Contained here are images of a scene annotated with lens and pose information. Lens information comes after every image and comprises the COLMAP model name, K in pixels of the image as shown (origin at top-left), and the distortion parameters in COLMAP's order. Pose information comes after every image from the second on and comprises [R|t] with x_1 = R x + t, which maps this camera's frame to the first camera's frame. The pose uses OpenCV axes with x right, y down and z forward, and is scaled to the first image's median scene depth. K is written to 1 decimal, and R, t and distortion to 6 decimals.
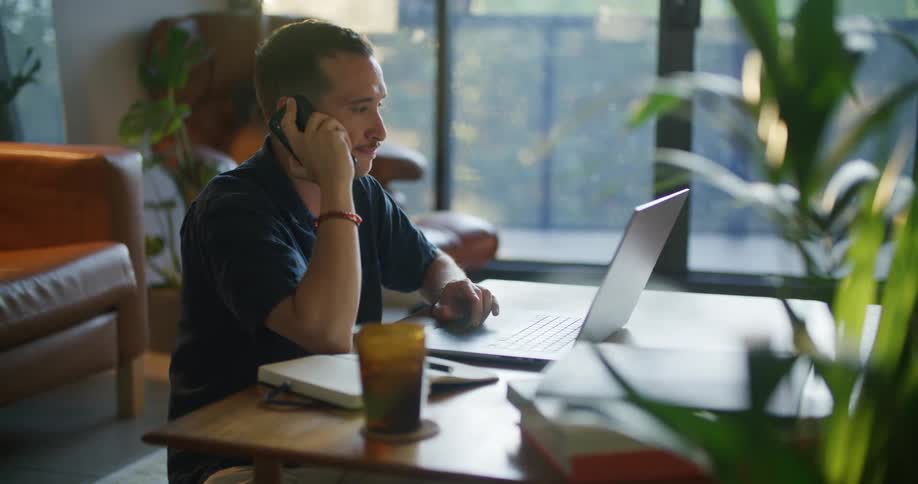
lens RADIAL K [[1570.0, 0, 475.3], [0, 1570.0, 240.4], [0, 0, 1]] dist [-0.021963, -0.076420]
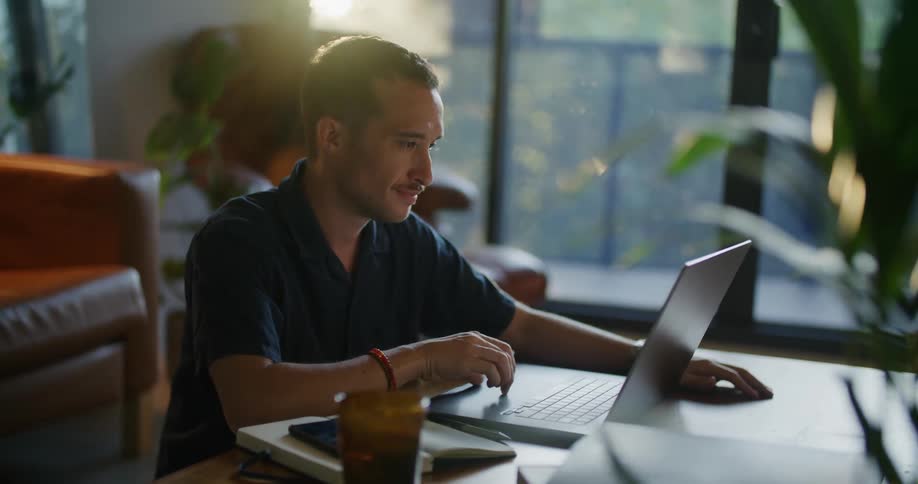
lens RADIAL K [[1595.8, 0, 459.0], [0, 1595.8, 242.0], [0, 0, 1]] dist [-0.017347, 0.016493]
pose [[0.997619, 0.042945, -0.053966, 0.015646], [-0.043782, 0.998937, -0.014421, -0.008740], [0.053290, 0.016749, 0.998439, 0.076296]]
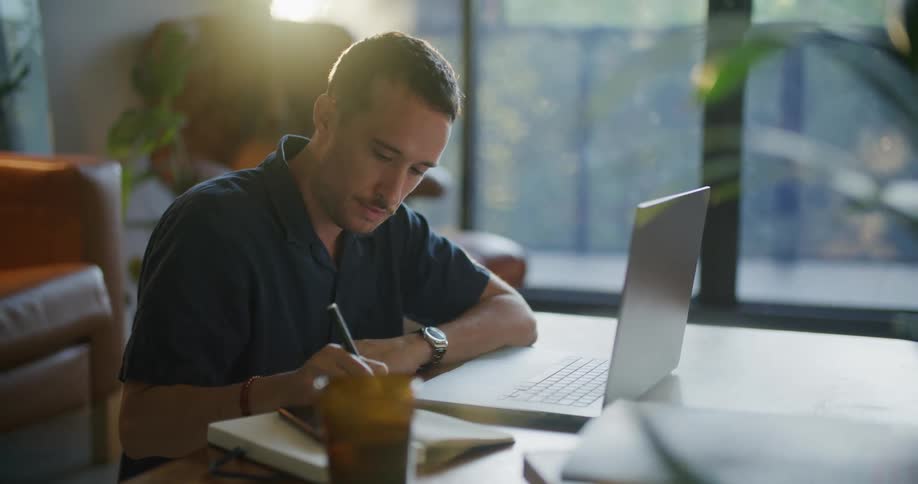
lens RADIAL K [[1563.0, 0, 459.0], [0, 1563.0, 242.0], [0, 0, 1]] dist [0.009553, 0.022460]
pose [[0.999420, 0.006077, -0.033505, 0.007328], [-0.006588, 0.999863, -0.015166, 0.000382], [0.033408, 0.015378, 0.999323, 0.133129]]
